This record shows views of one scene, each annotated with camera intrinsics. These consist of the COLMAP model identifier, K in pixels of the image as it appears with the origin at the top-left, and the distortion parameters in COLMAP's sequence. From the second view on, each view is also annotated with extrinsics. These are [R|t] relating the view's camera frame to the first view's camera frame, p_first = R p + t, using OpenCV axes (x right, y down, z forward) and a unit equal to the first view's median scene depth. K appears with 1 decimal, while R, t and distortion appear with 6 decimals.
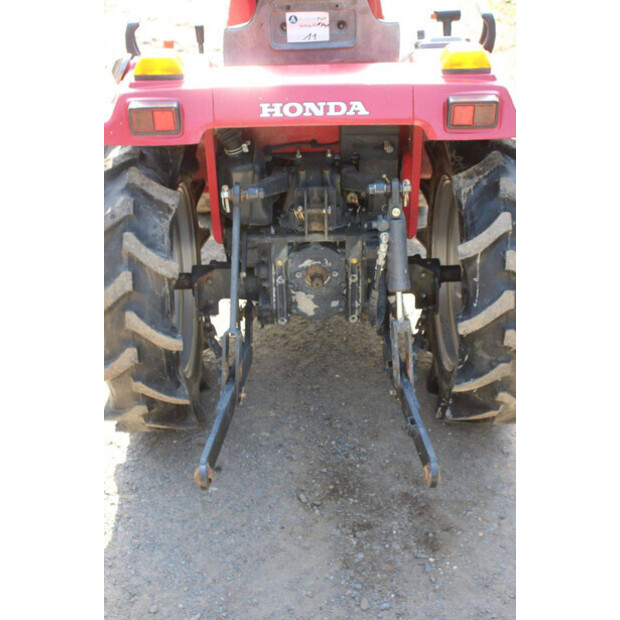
lens RADIAL K [[930.0, 0, 302.6], [0, 930.0, 309.1], [0, 0, 1]] dist [0.039819, 0.503153]
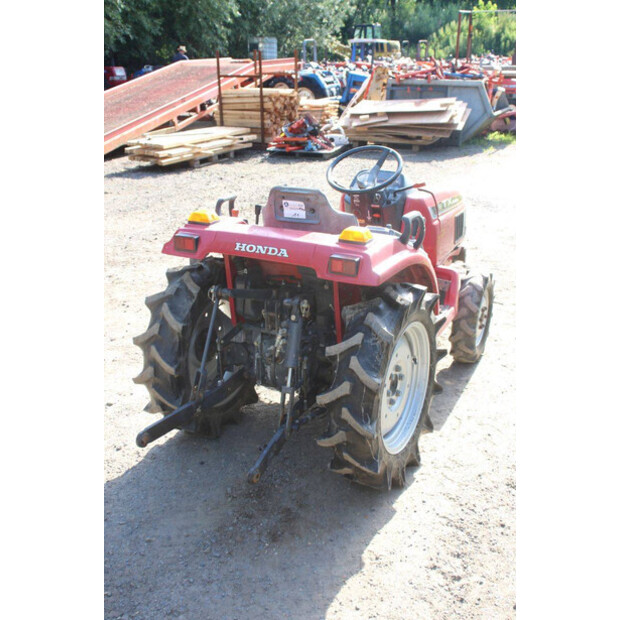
lens RADIAL K [[696.1, 0, 282.5], [0, 696.1, 309.5], [0, 0, 1]] dist [-0.012152, 0.013424]
pose [[0.866604, 0.177748, -0.466265, 0.602846], [-0.268379, 0.953776, -0.135216, 0.048037], [0.420678, 0.242314, 0.874250, -0.067077]]
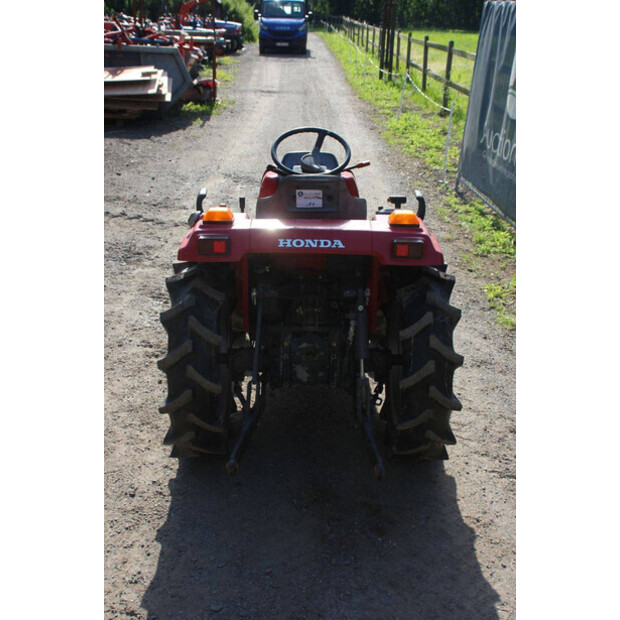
lens RADIAL K [[768.9, 0, 295.9], [0, 768.9, 312.1], [0, 0, 1]] dist [0.016837, 0.022485]
pose [[0.999267, 0.036335, -0.012045, 0.005421], [-0.037975, 0.980570, -0.192457, 0.149729], [0.004818, 0.192773, 0.981231, -0.272136]]
